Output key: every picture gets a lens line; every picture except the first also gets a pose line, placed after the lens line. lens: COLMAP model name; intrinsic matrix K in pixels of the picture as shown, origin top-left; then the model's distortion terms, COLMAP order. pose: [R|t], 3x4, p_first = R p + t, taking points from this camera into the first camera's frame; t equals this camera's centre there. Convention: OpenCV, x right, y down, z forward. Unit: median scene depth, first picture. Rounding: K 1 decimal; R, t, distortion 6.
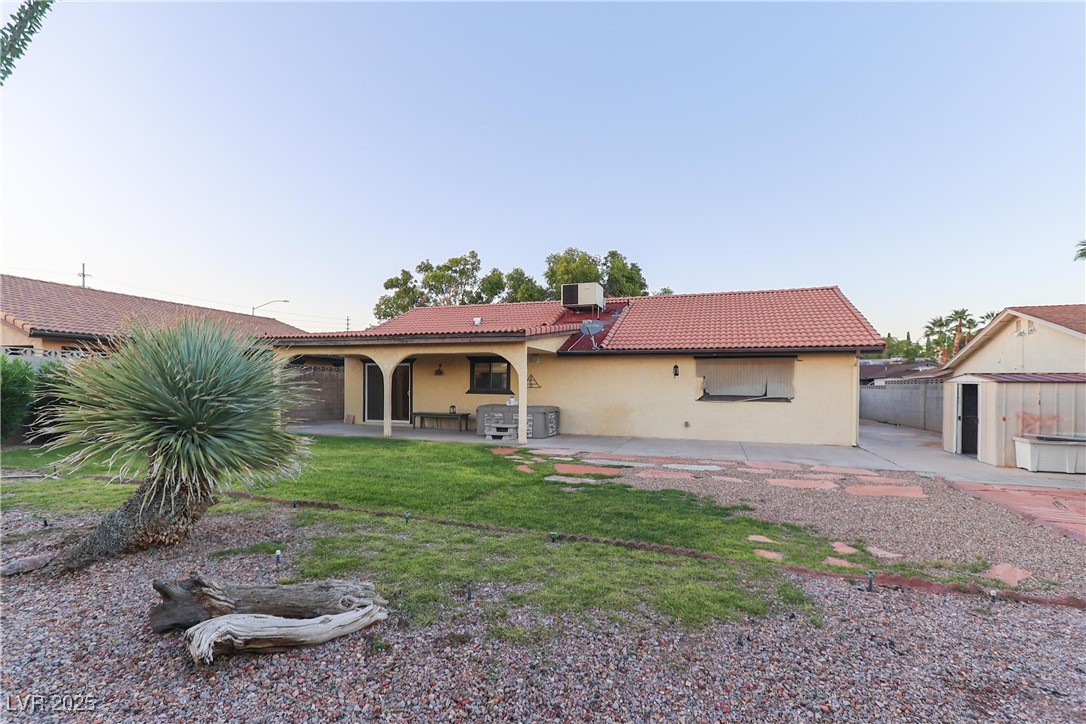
lens RADIAL K [[512.4, 0, 537.6], [0, 512.4, 383.8], [0, 0, 1]] dist [0.005420, 0.001439]
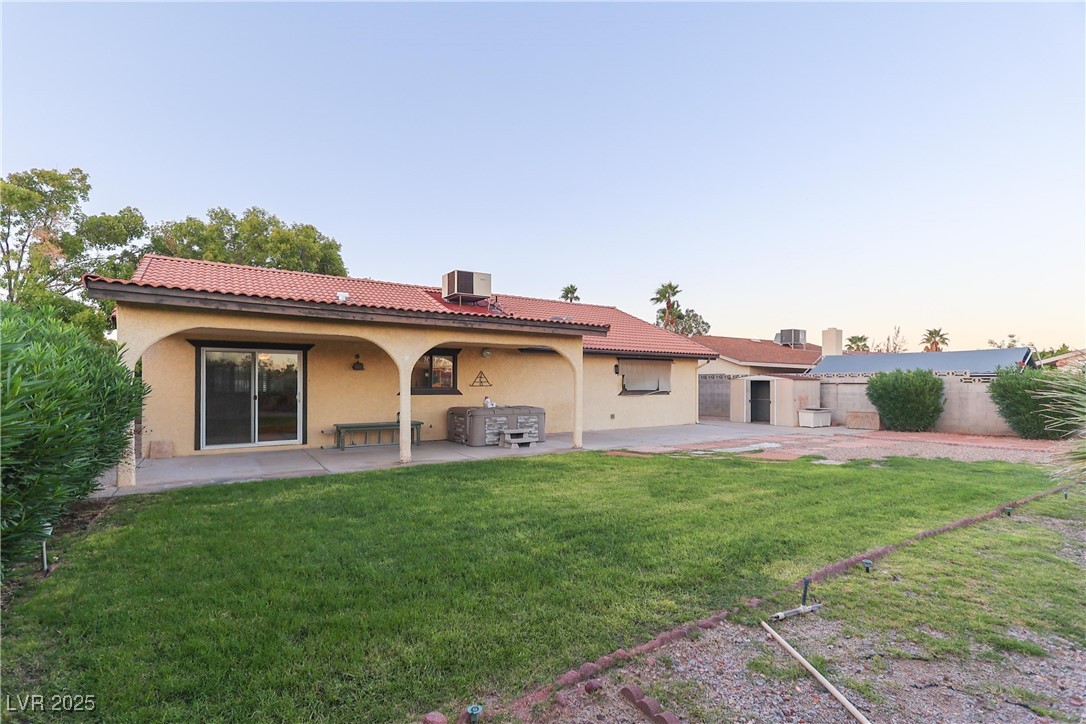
lens RADIAL K [[512.4, 0, 537.3], [0, 512.4, 366.4], [0, 0, 1]] dist [0.005420, 0.001439]
pose [[0.590892, 0.017192, 0.806567, -0.582435], [0.001251, 0.999752, -0.022226, -0.005357], [-0.806750, 0.014142, 0.590724, 0.367300]]
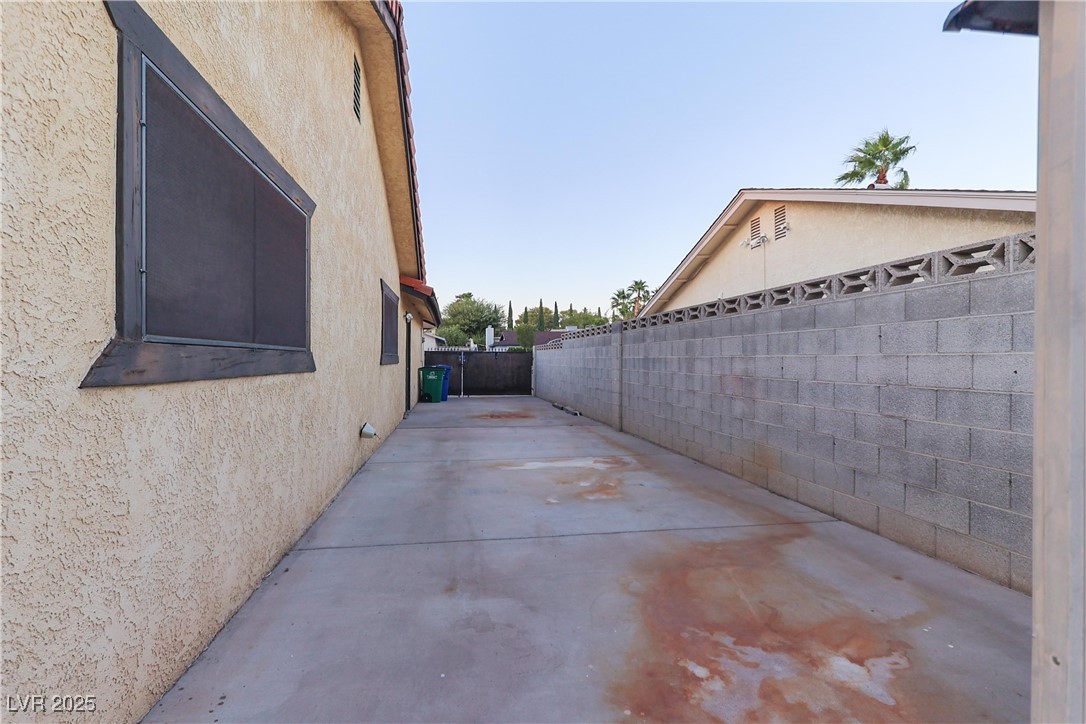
lens RADIAL K [[512.4, 0, 540.2], [0, 512.4, 356.5], [0, 0, 1]] dist [0.005420, 0.001439]
pose [[0.873158, -0.004399, 0.487418, 0.489588], [0.004325, 0.999990, 0.001277, 0.022688], [-0.487419, 0.000993, 0.873168, 0.665958]]
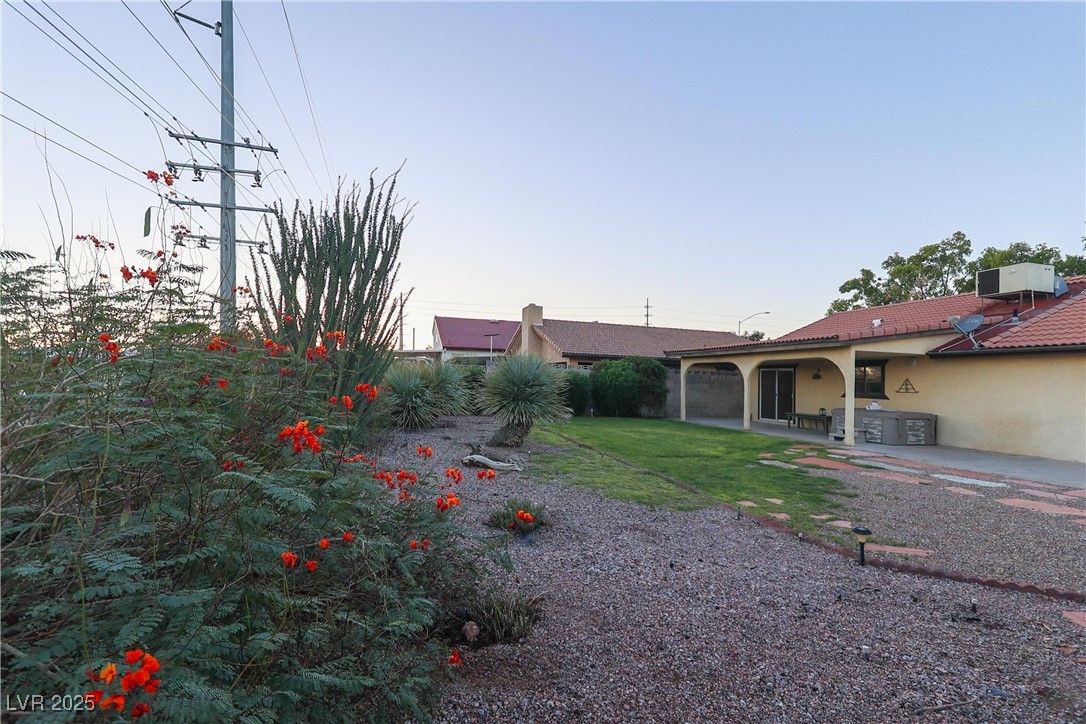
lens RADIAL K [[512.4, 0, 539.3], [0, 512.4, 369.6], [0, 0, 1]] dist [0.005420, 0.001439]
pose [[0.578110, -0.014126, -0.815836, 0.322597], [-0.016894, 0.999429, -0.029276, 0.004055], [0.815784, 0.030708, 0.577541, -0.073622]]
